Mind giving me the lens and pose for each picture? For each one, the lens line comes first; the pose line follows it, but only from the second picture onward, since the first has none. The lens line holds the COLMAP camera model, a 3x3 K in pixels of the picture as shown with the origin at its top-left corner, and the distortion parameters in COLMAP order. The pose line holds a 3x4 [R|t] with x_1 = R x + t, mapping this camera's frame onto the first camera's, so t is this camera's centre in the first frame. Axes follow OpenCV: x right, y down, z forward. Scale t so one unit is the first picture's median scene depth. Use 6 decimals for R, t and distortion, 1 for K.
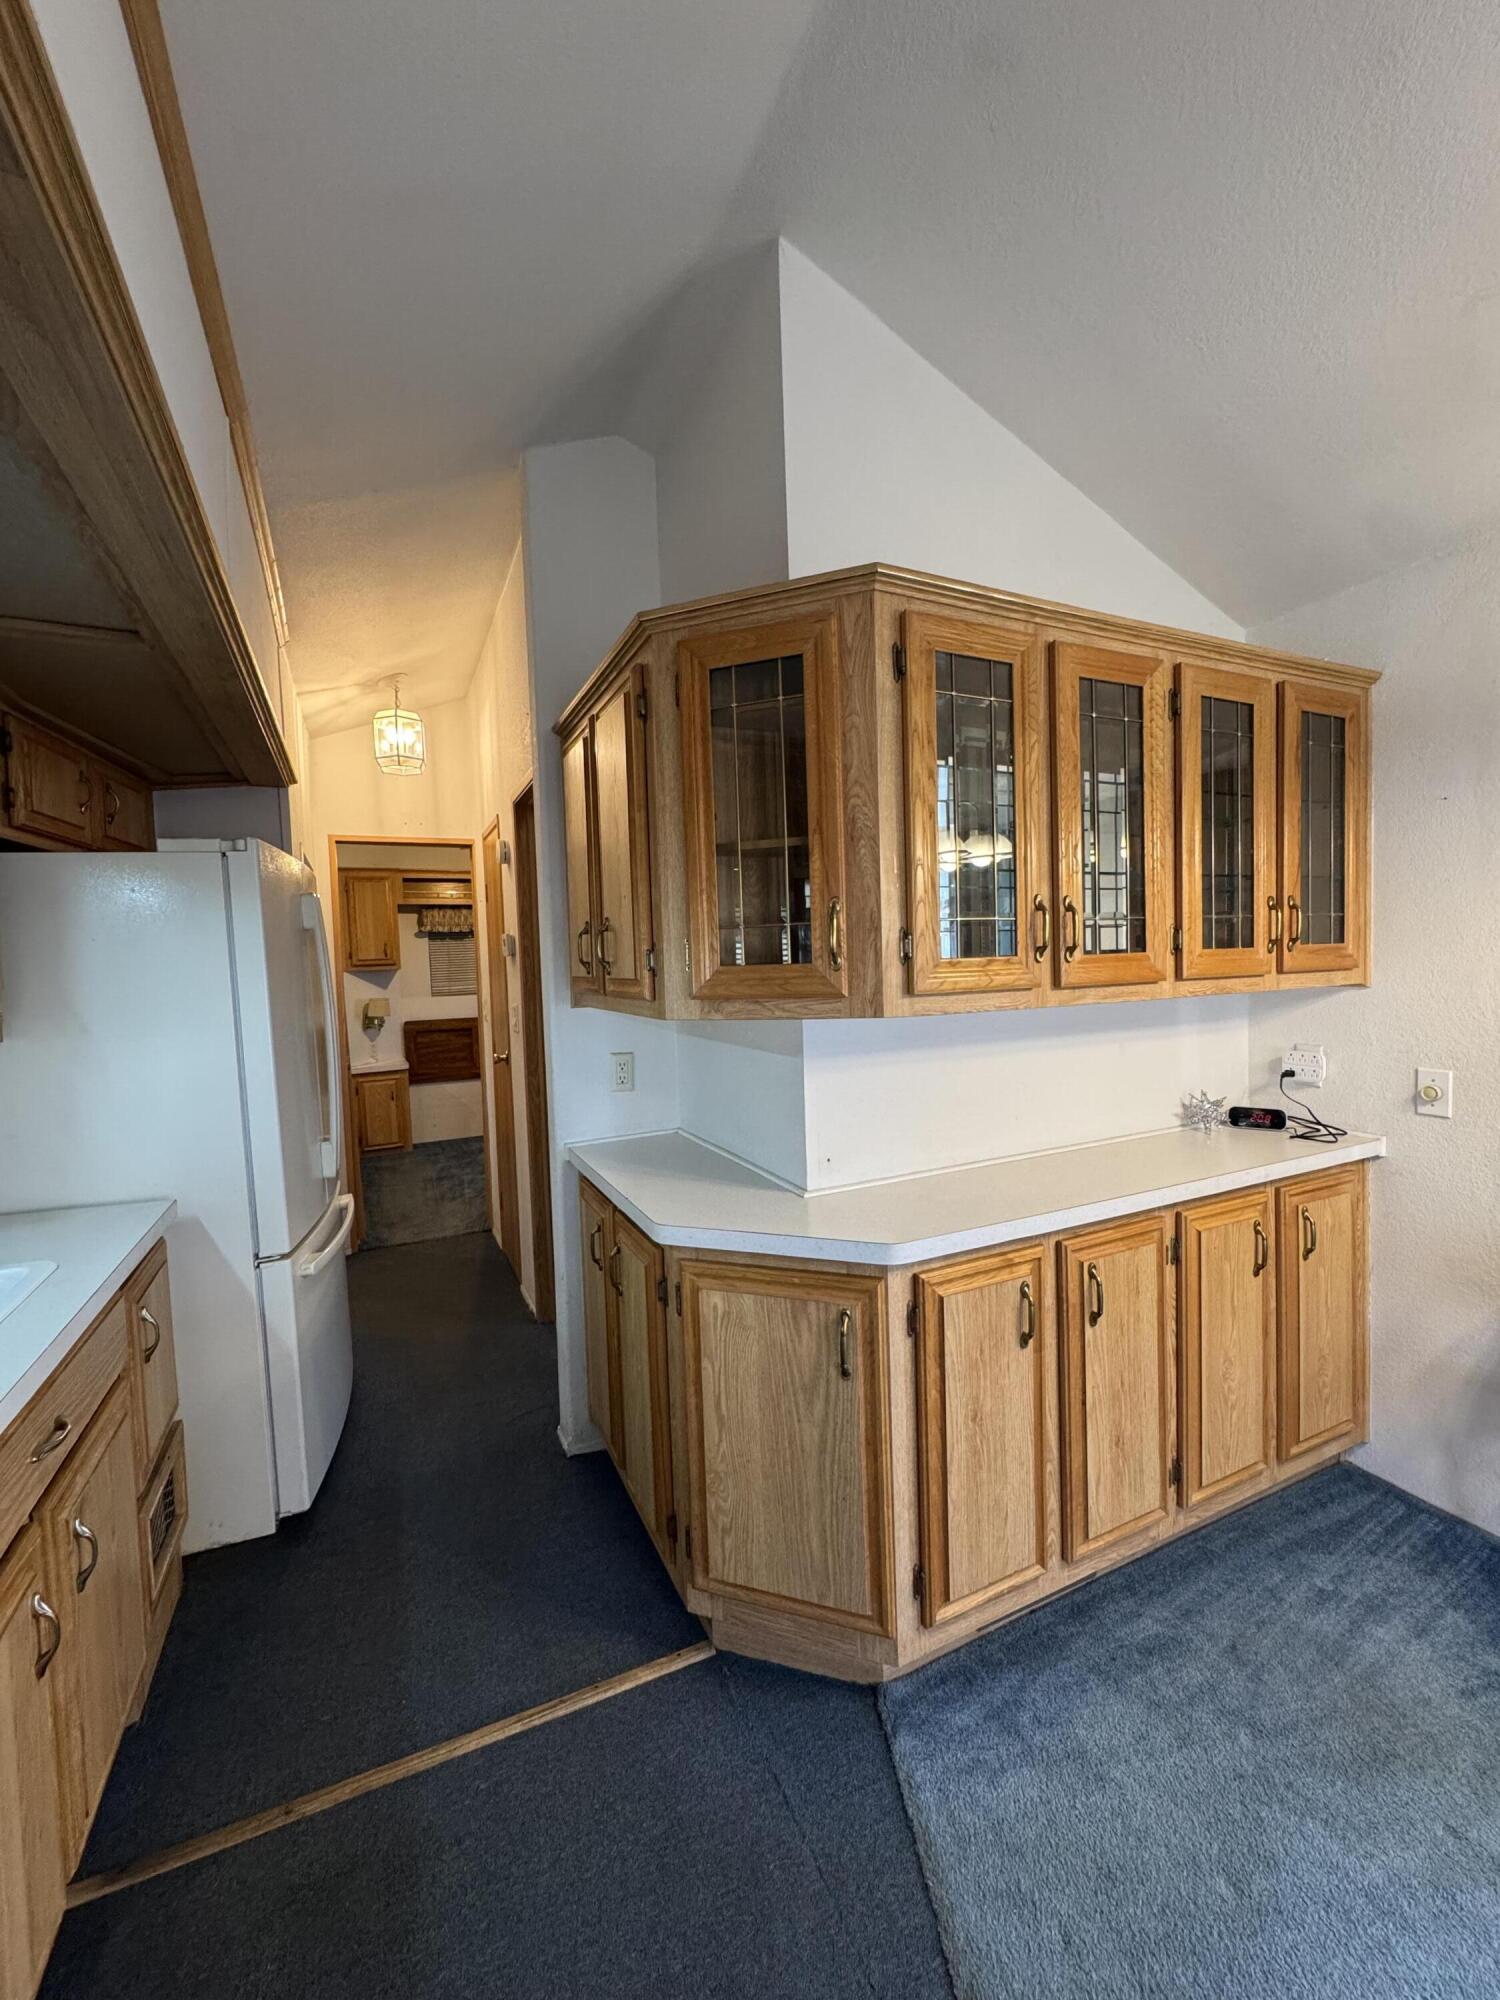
lens RADIAL K [[798.7, 0, 749.4], [0, 798.7, 1000.2], [0, 0, 1]] dist [-0.004317, 0.000371]
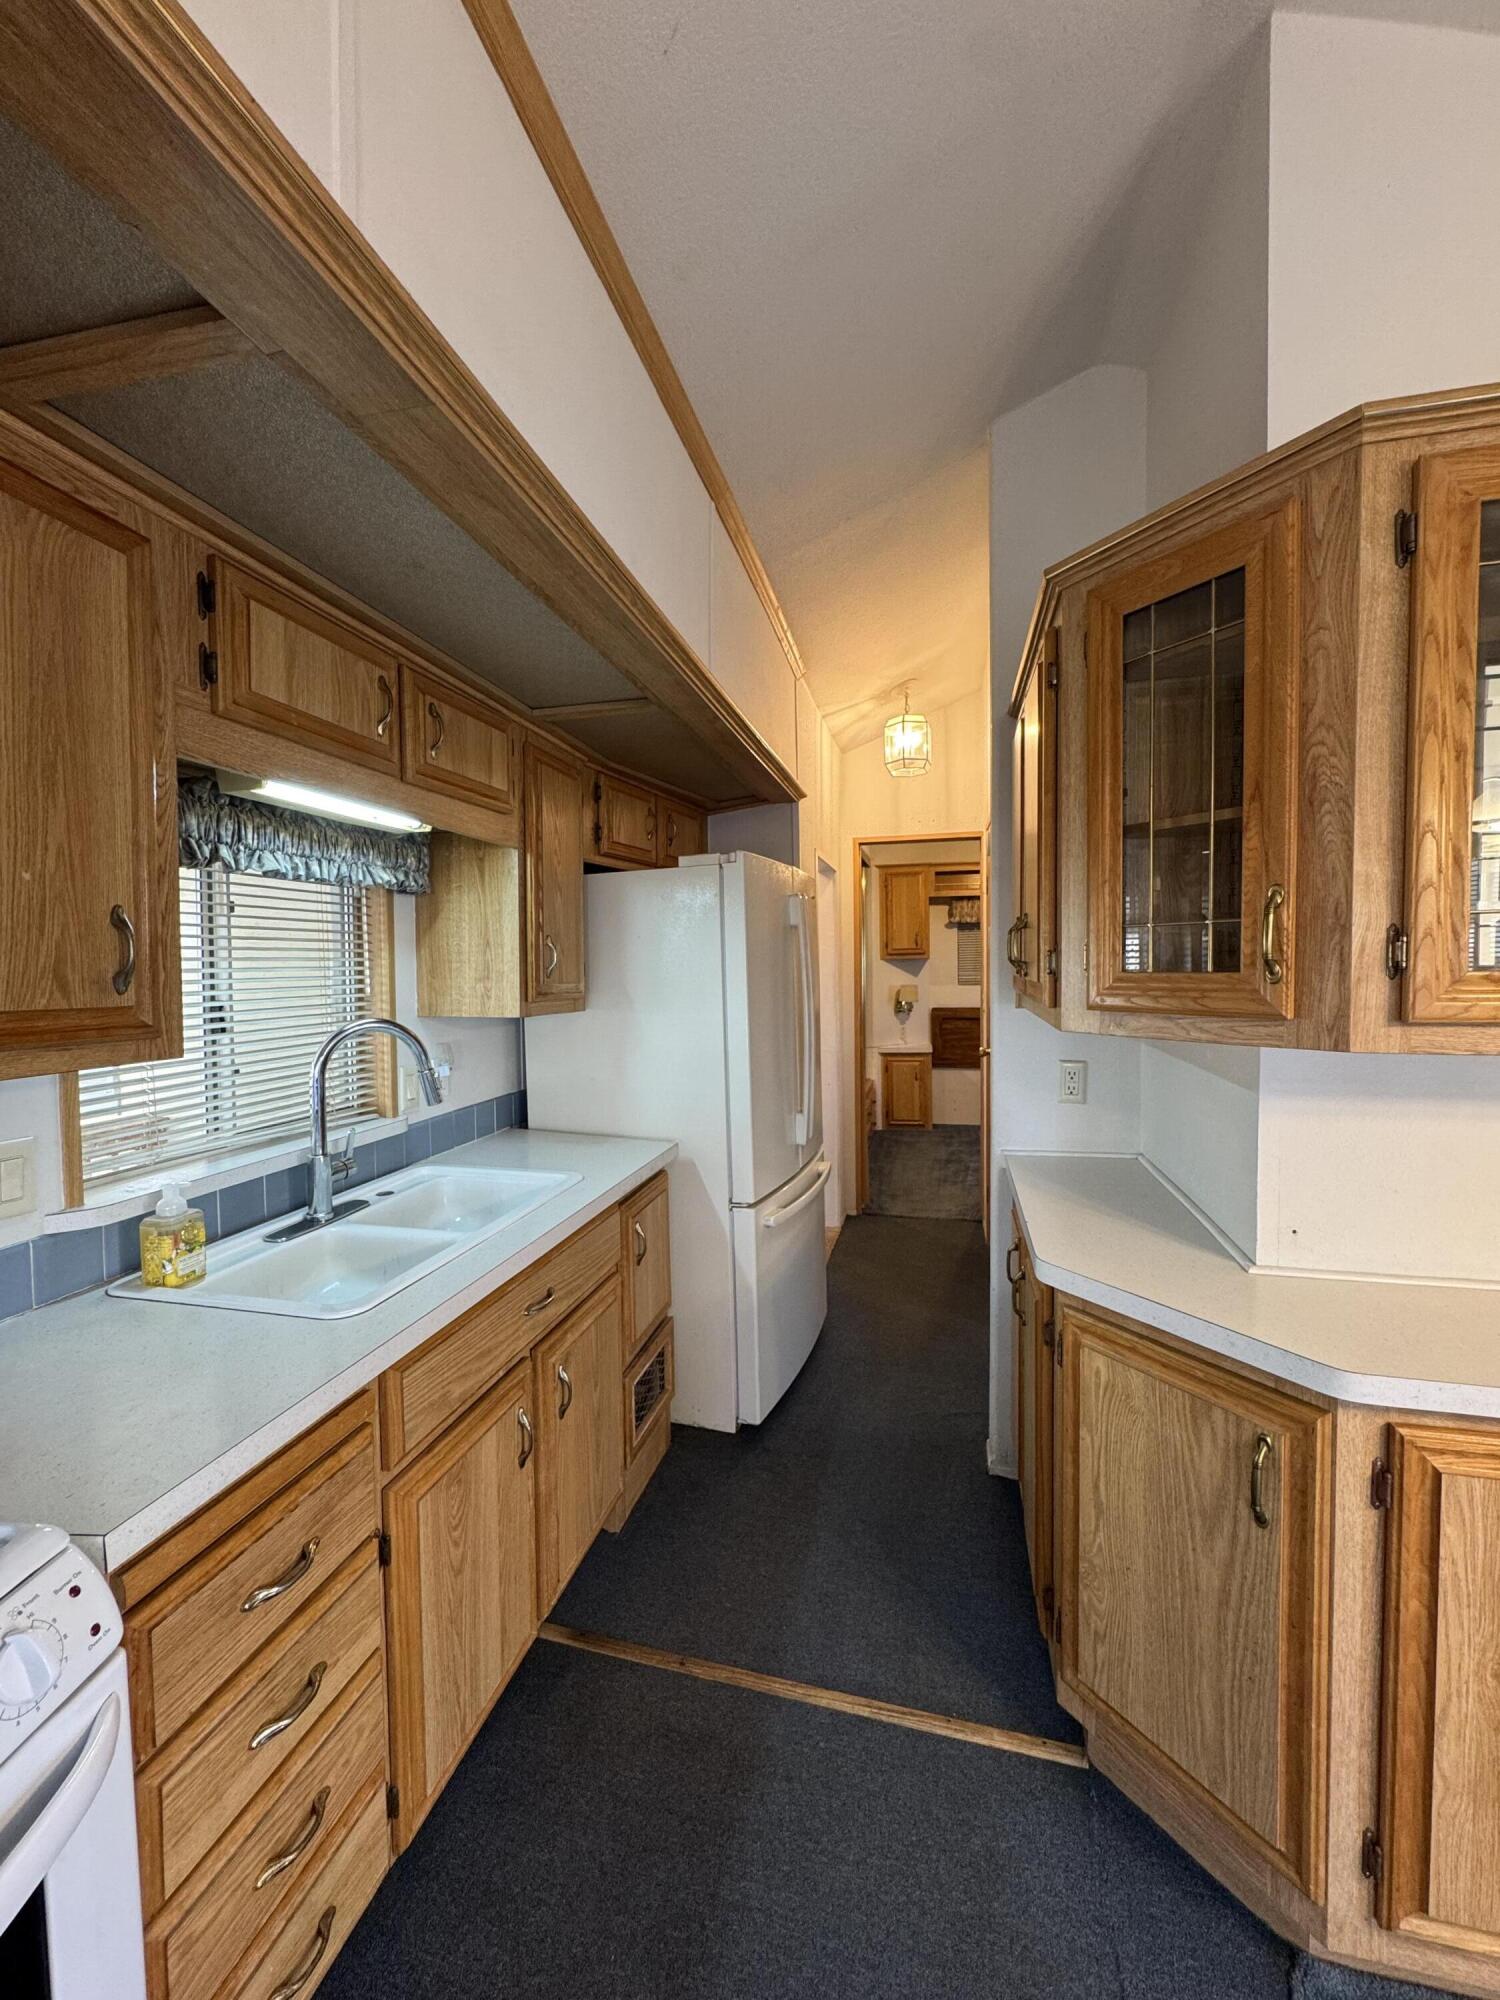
lens RADIAL K [[798.7, 0, 748.2], [0, 798.7, 1000.0], [0, 0, 1]] dist [-0.004317, 0.000371]
pose [[0.776761, 0.050163, -0.627794, 0.174217], [-0.040346, 0.998739, 0.029884, -0.021284], [0.628502, 0.002116, 0.777805, 0.100592]]
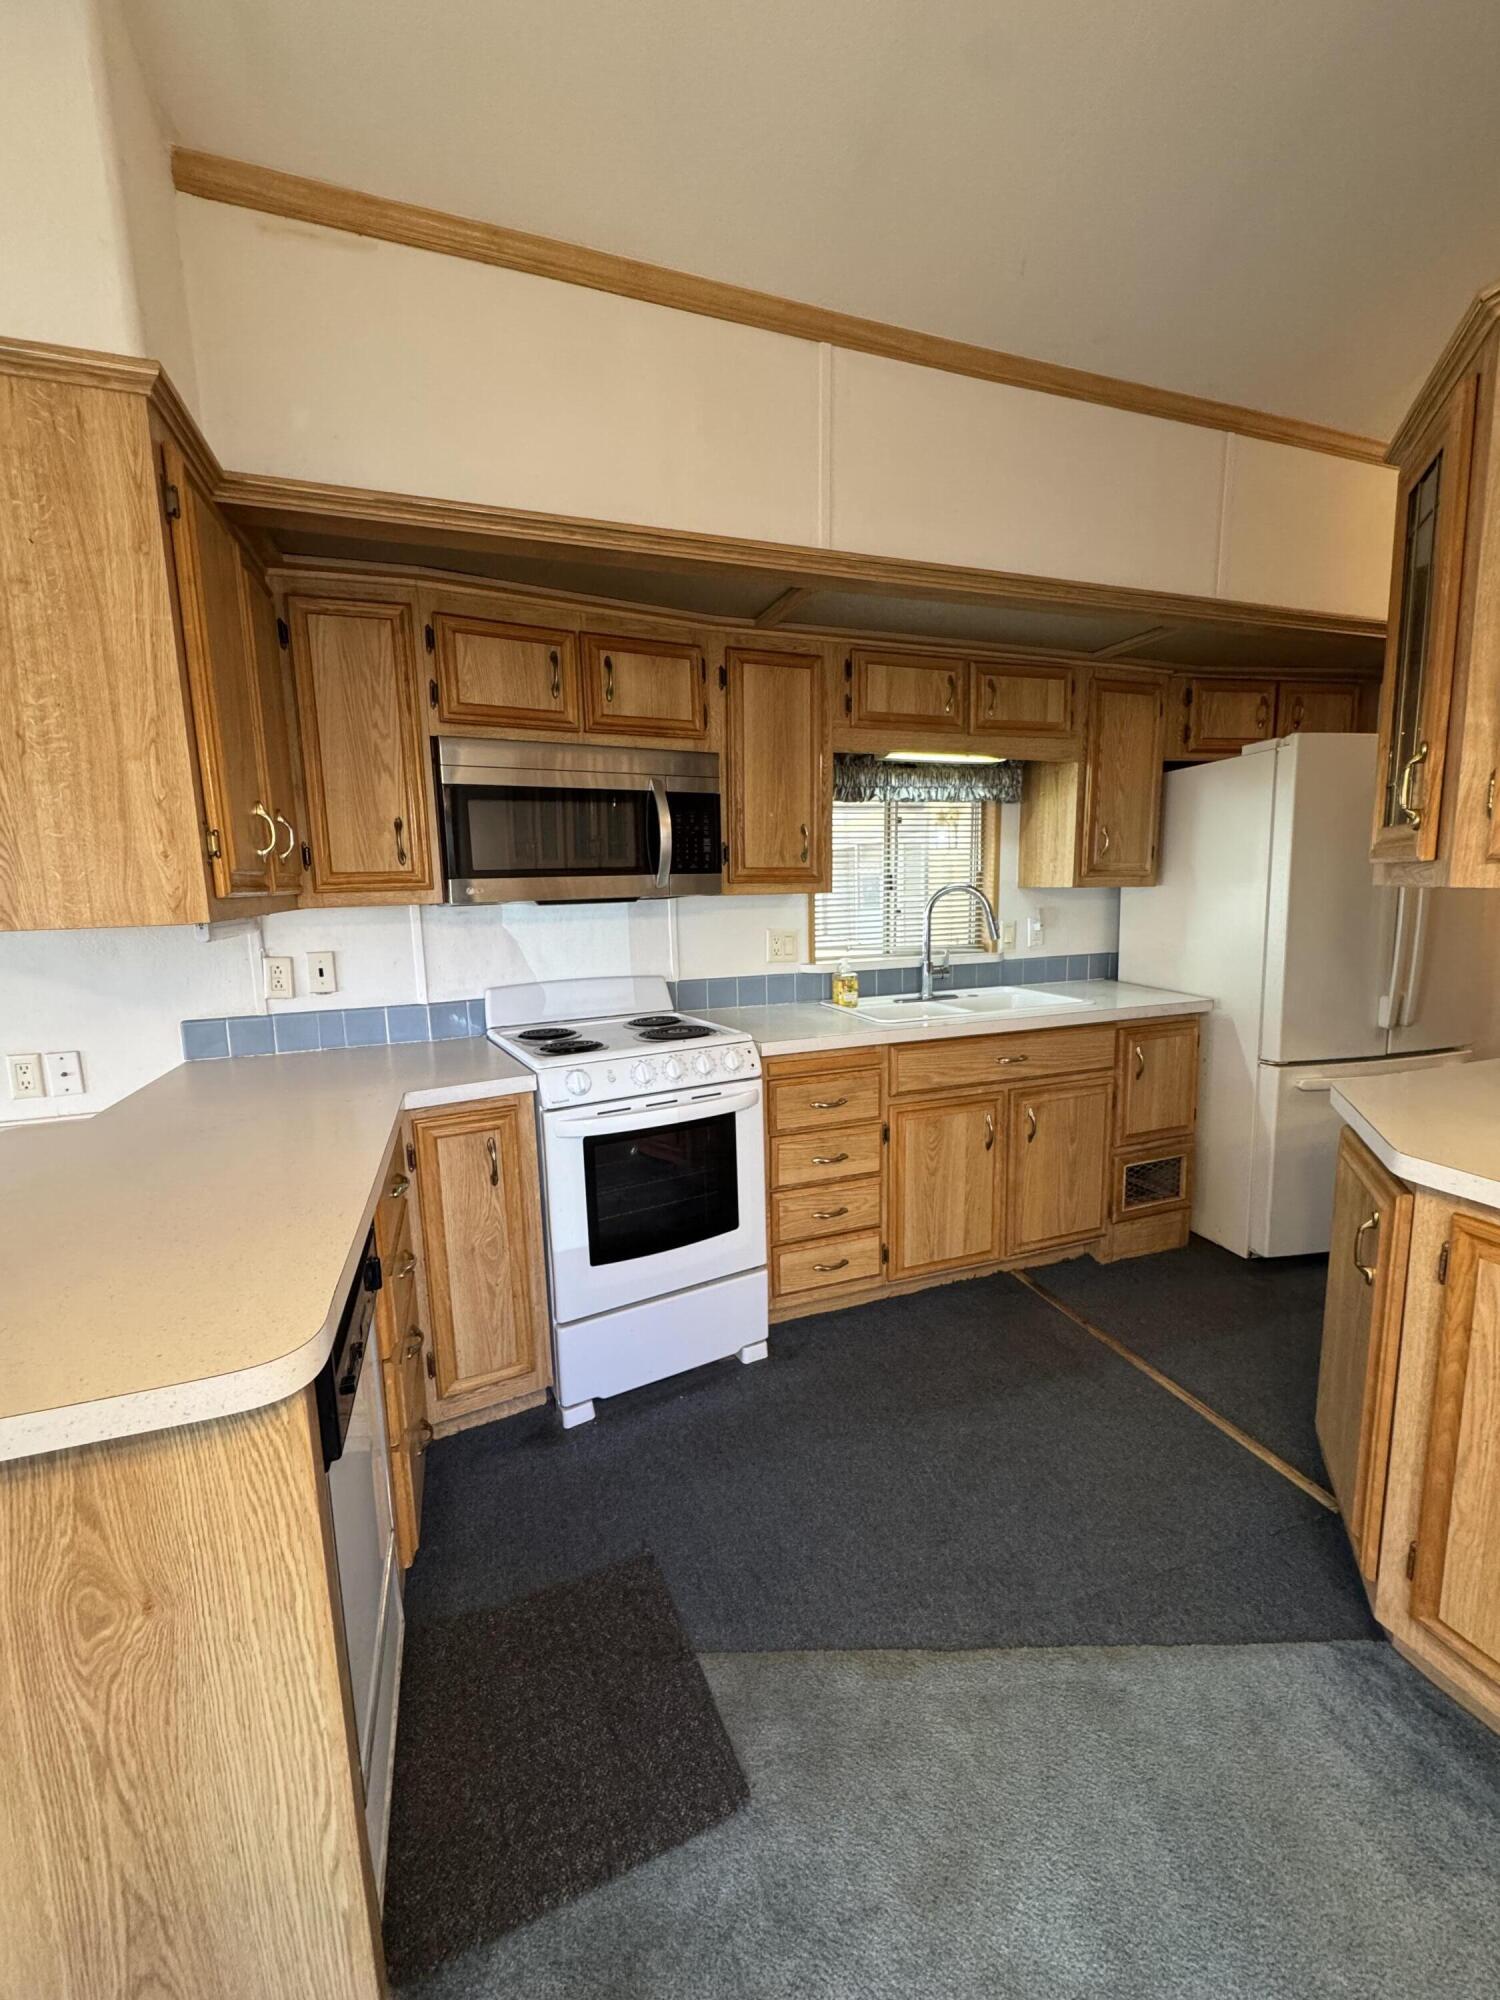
lens RADIAL K [[798.7, 0, 751.6], [0, 798.7, 1002.7], [0, 0, 1]] dist [-0.004317, 0.000371]
pose [[-0.097532, 0.179344, -0.978940, 0.941983], [-0.017593, 0.983165, 0.181871, 0.002559], [0.995077, 0.034961, -0.092735, 0.334504]]
